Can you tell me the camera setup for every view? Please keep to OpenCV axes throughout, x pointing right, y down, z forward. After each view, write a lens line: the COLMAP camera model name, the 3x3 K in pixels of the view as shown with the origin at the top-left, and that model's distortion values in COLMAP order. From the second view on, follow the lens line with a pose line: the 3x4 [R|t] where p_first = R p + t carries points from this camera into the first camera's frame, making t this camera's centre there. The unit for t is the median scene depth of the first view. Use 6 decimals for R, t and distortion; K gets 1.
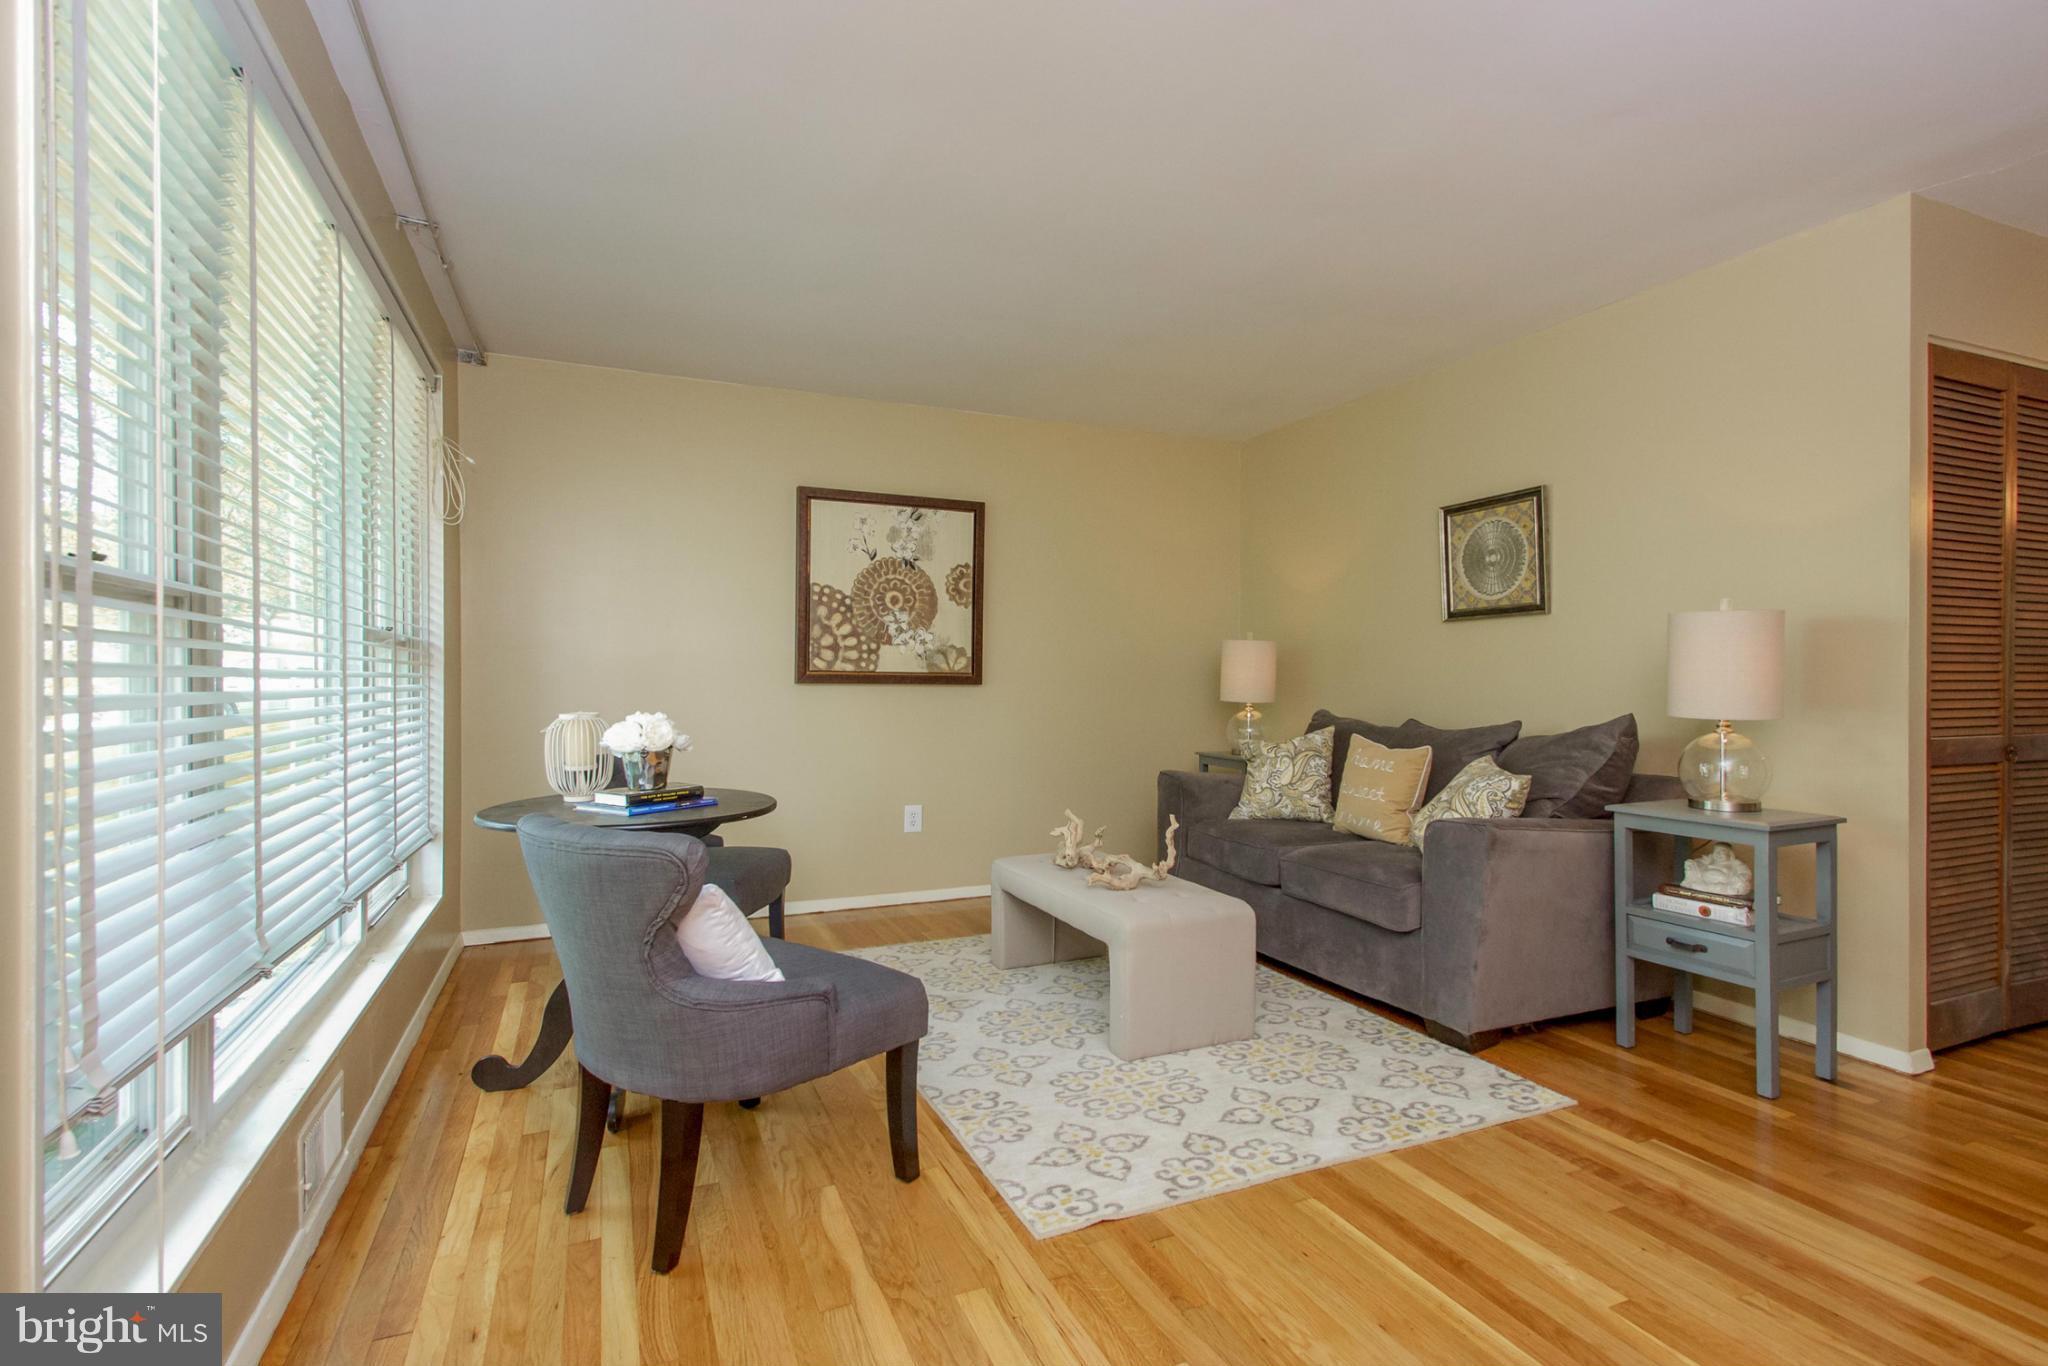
lens RADIAL K [[978.7, 0, 1034.7], [0, 978.7, 678.5], [0, 0, 1]] dist [0.015152, -0.019100]
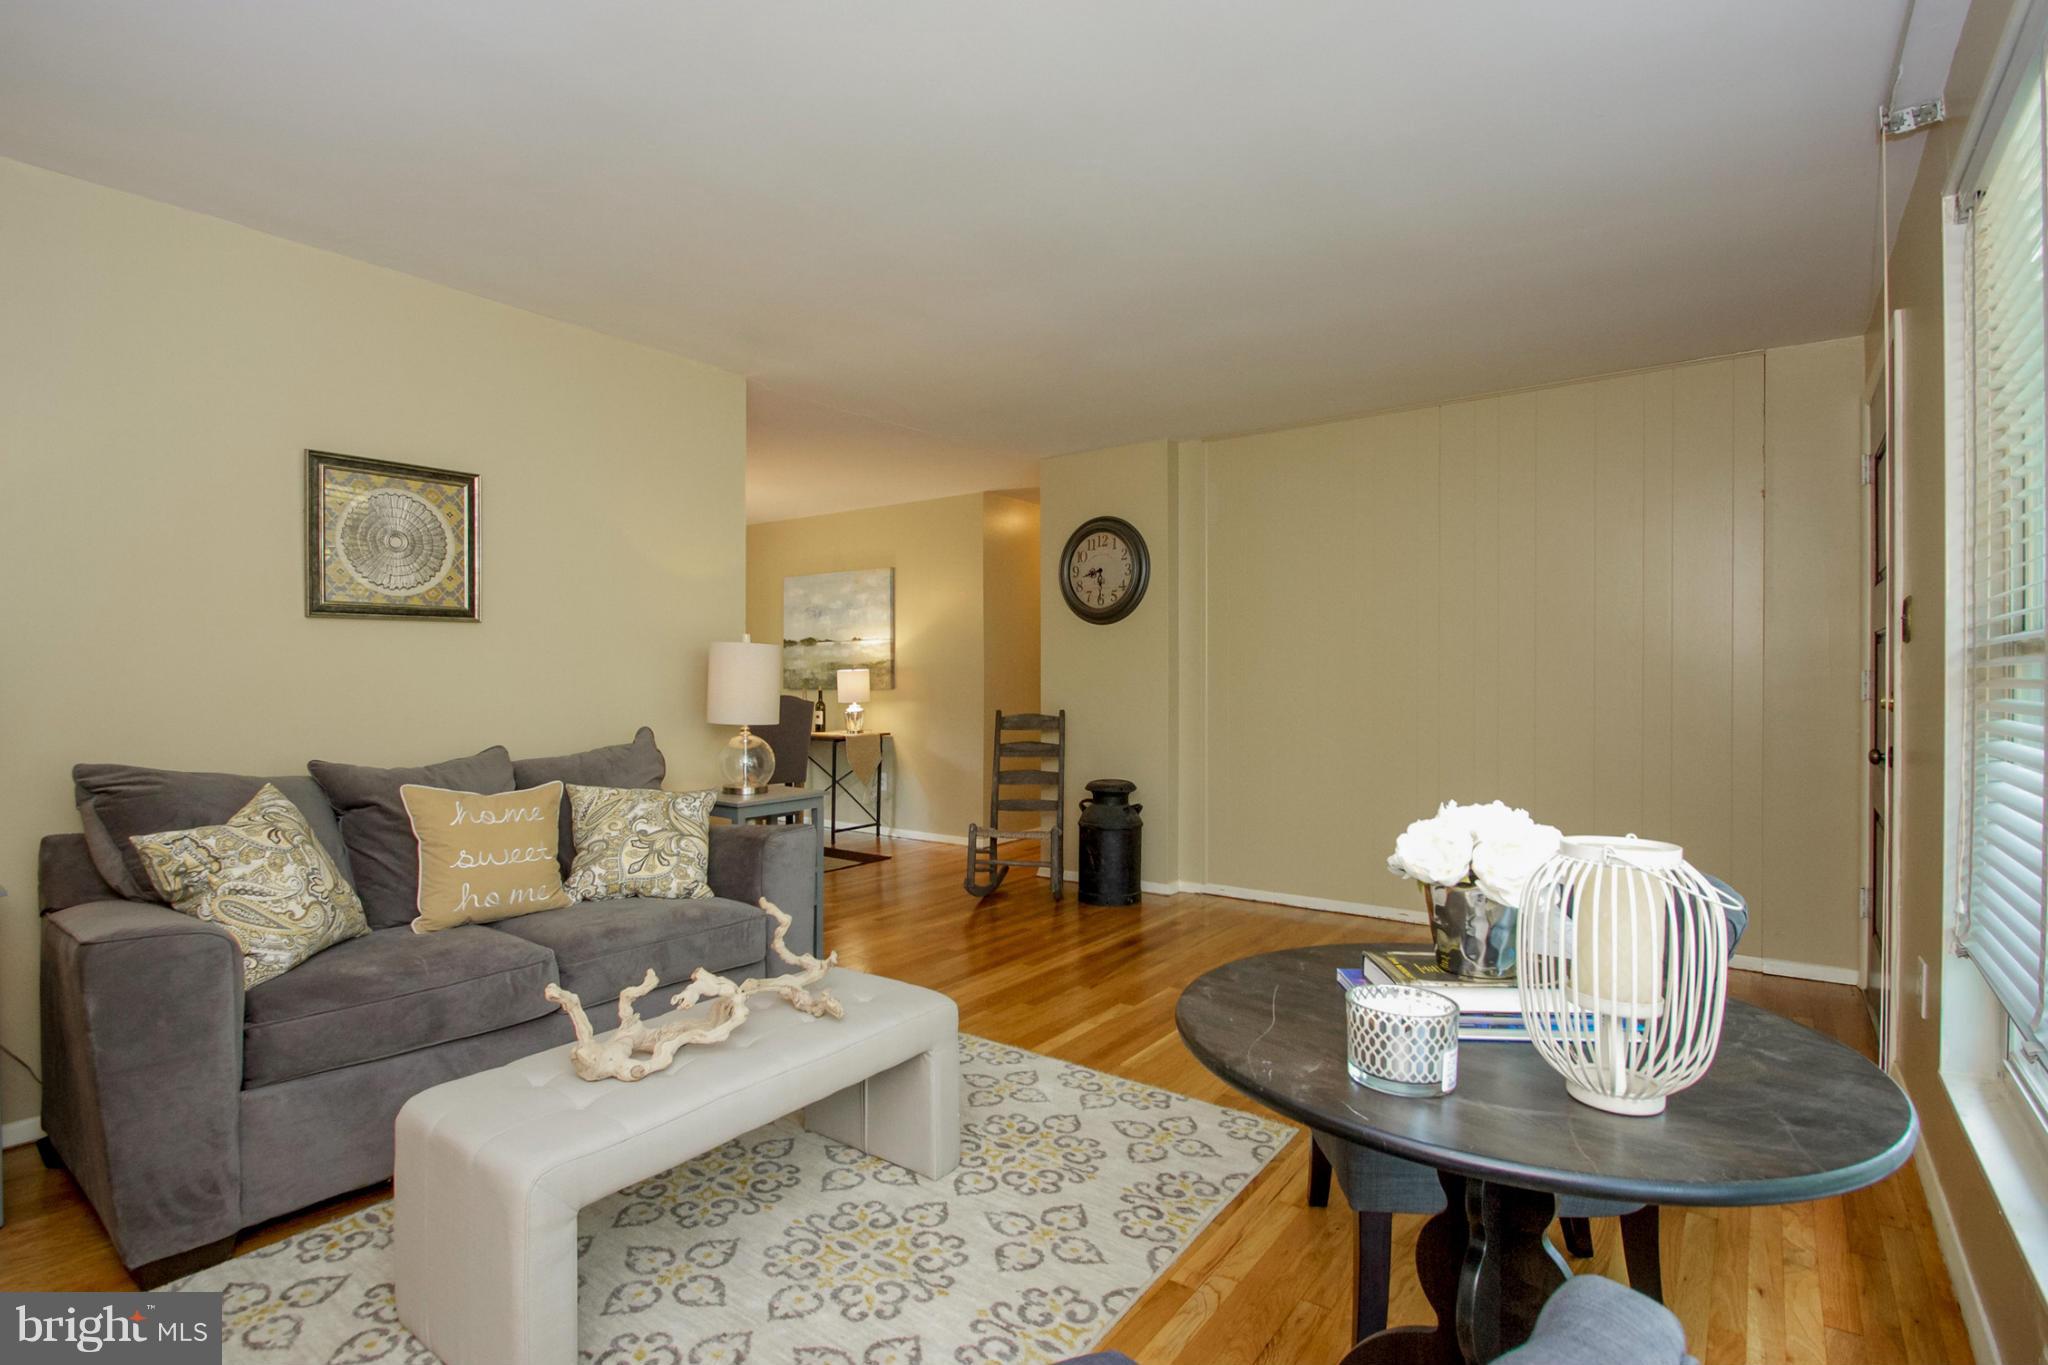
lens RADIAL K [[978.7, 0, 1034.7], [0, 978.7, 678.0], [0, 0, 1]] dist [0.015152, -0.019100]
pose [[-0.505308, 0.014720, 0.862814, -0.562244], [0.012363, 0.999875, -0.009818, -0.001966], [-0.862851, 0.005706, -0.505427, 1.183800]]
